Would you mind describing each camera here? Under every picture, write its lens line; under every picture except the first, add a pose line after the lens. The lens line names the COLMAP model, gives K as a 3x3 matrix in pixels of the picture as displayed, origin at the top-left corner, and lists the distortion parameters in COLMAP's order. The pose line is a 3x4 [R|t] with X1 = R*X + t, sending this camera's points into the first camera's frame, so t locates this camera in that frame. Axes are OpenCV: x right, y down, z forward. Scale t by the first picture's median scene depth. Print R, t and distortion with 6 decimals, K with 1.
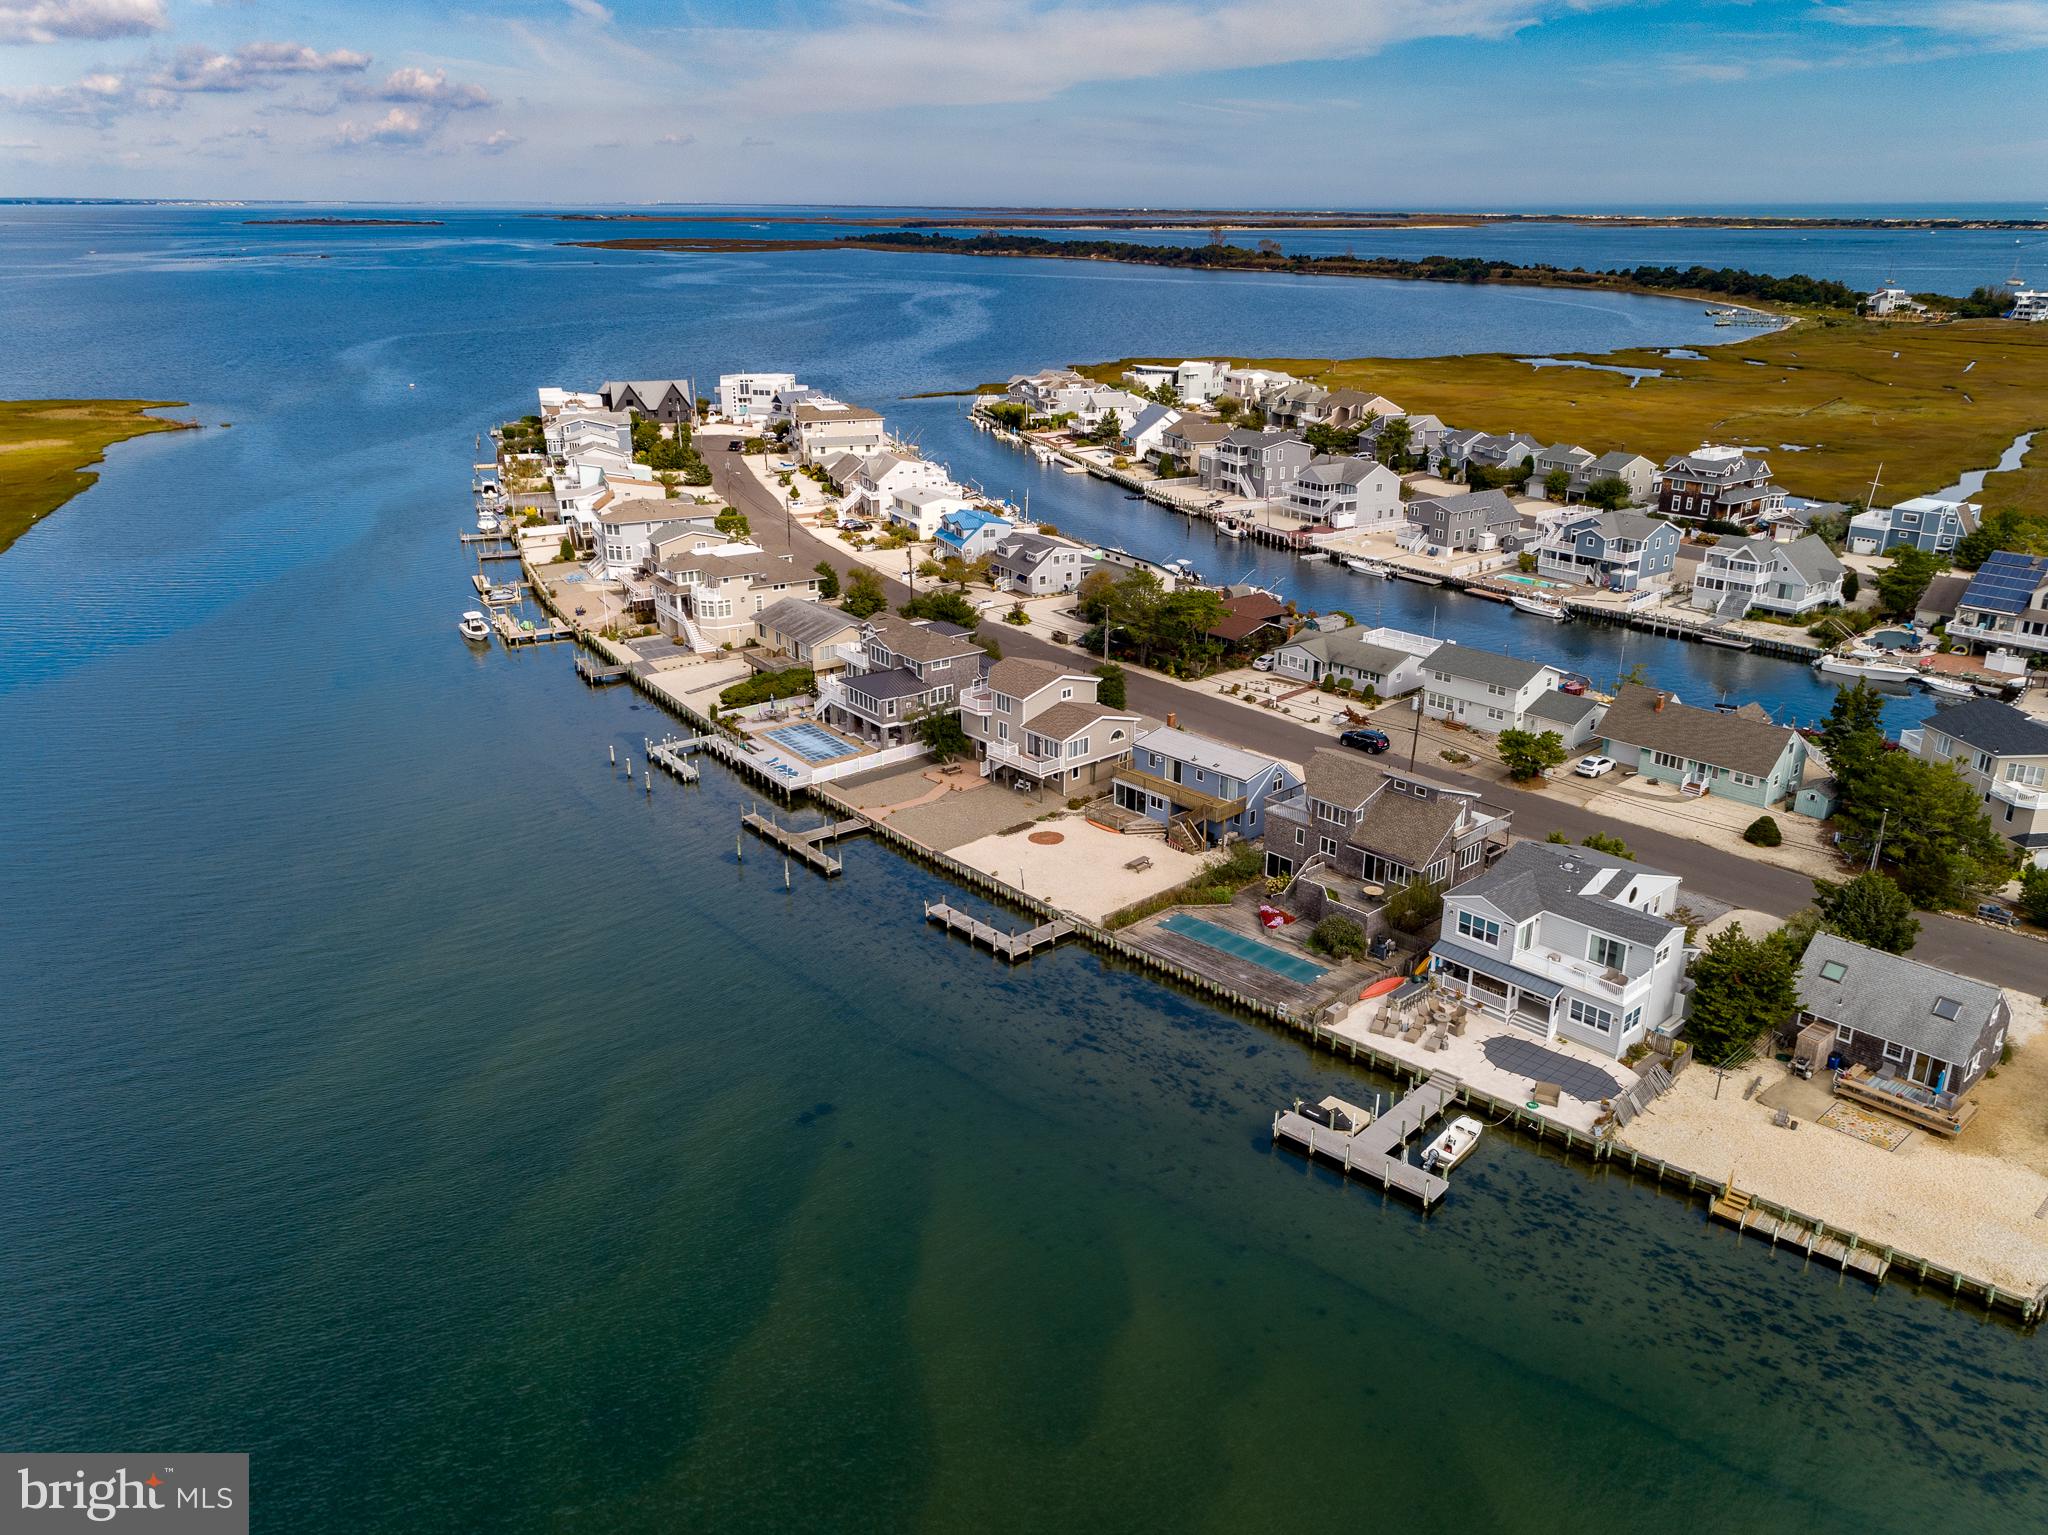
lens RADIAL K [[1559.5, 0, 1024.0], [0, 1559.5, 767.5], [0, 0, 1]] dist [0.023779, 0.003491]
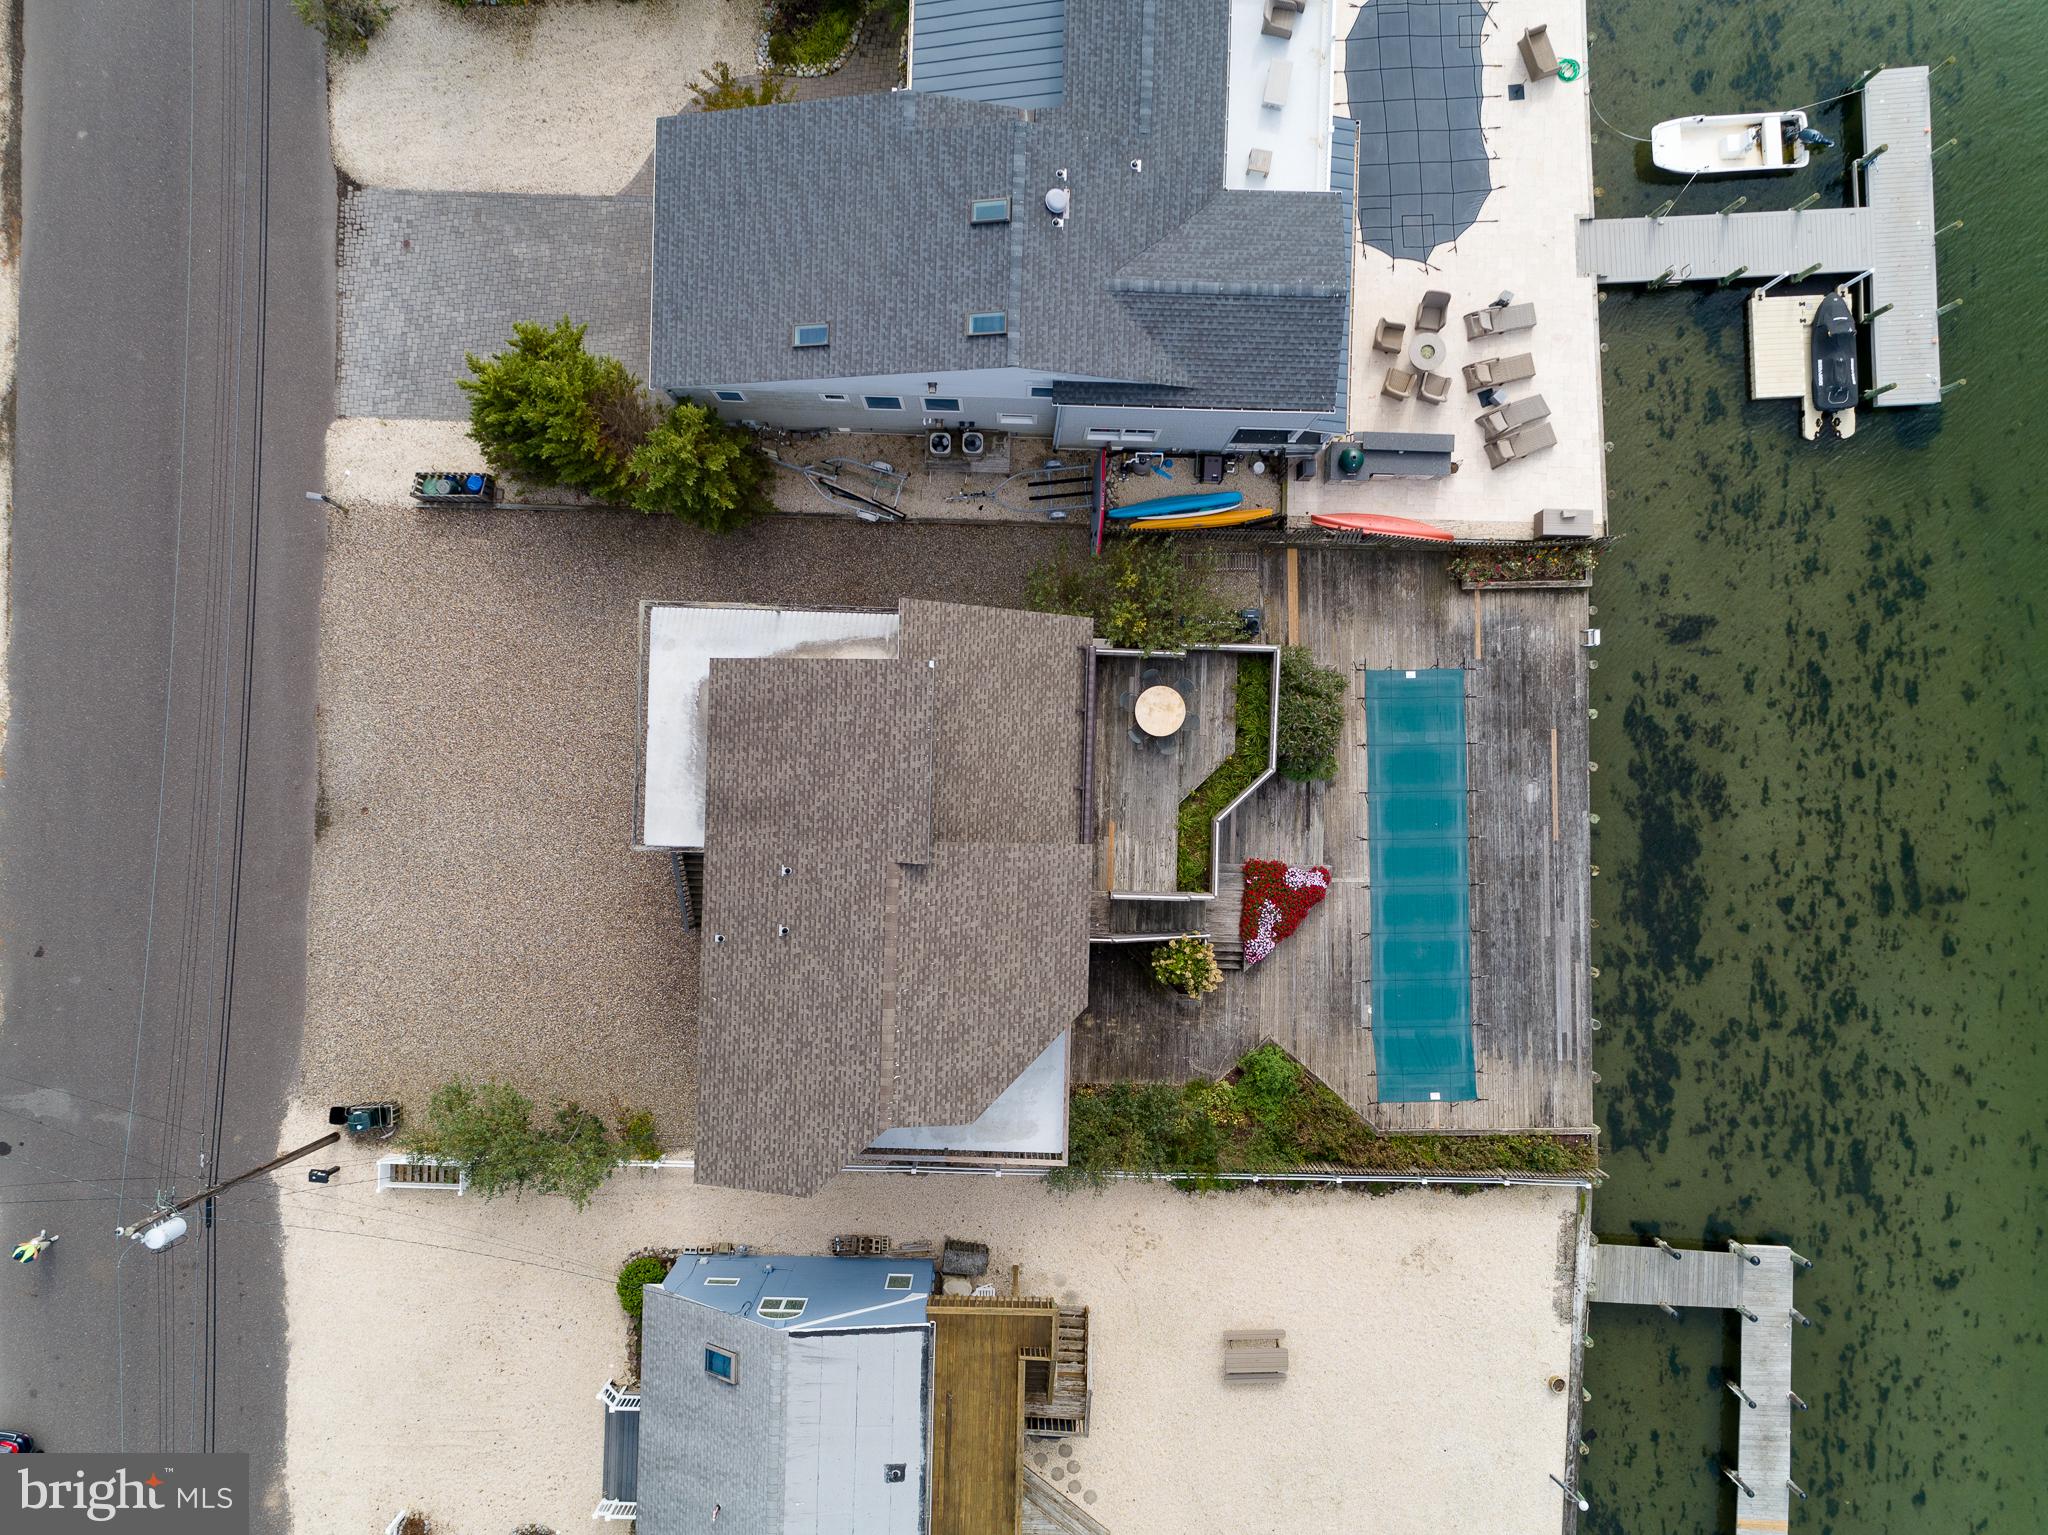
lens RADIAL K [[1540.5, 0, 1023.1], [0, 1540.5, 760.5], [0, 0, 1]] dist [0.021434, 0.006331]
pose [[-0.712327, -0.701755, -0.011404, 0.173804], [0.226672, -0.245404, 0.942548, -0.214179], [-0.664237, 0.668817, 0.333876, 0.640376]]
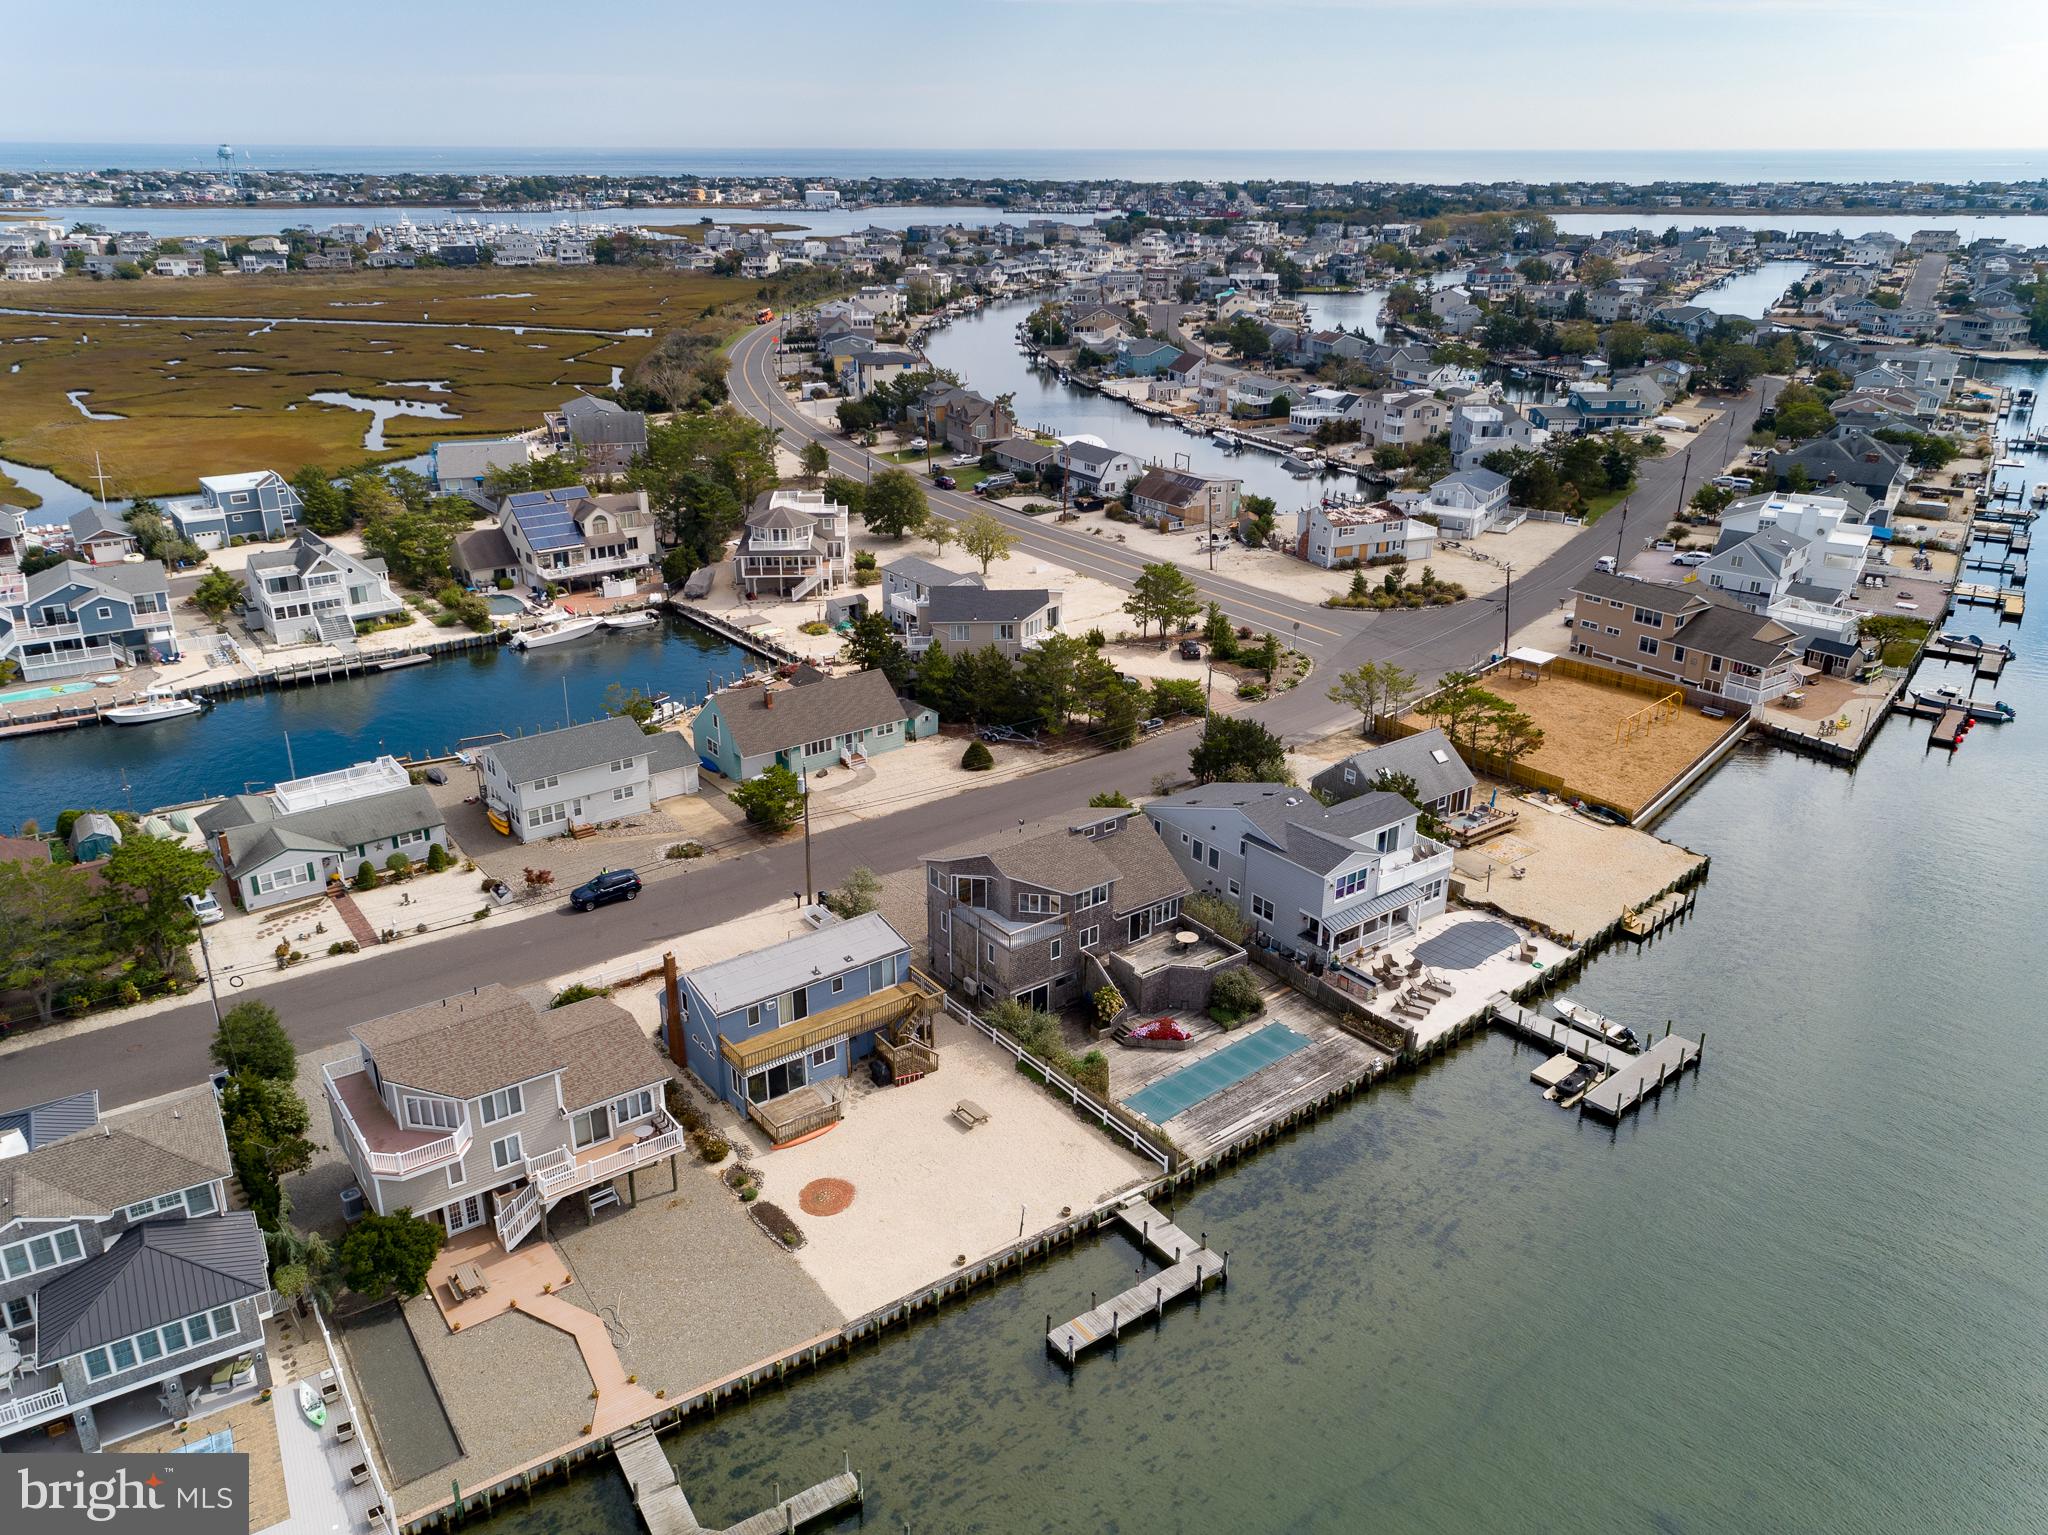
lens RADIAL K [[1540.5, 0, 1023.1], [0, 1540.5, 760.5], [0, 0, 1]] dist [0.021434, 0.006331]
pose [[0.102742, -0.373556, 0.921900, -0.392626], [0.341683, 0.883665, 0.319984, -0.227669], [-0.934183, 0.282122, 0.218427, 0.616997]]
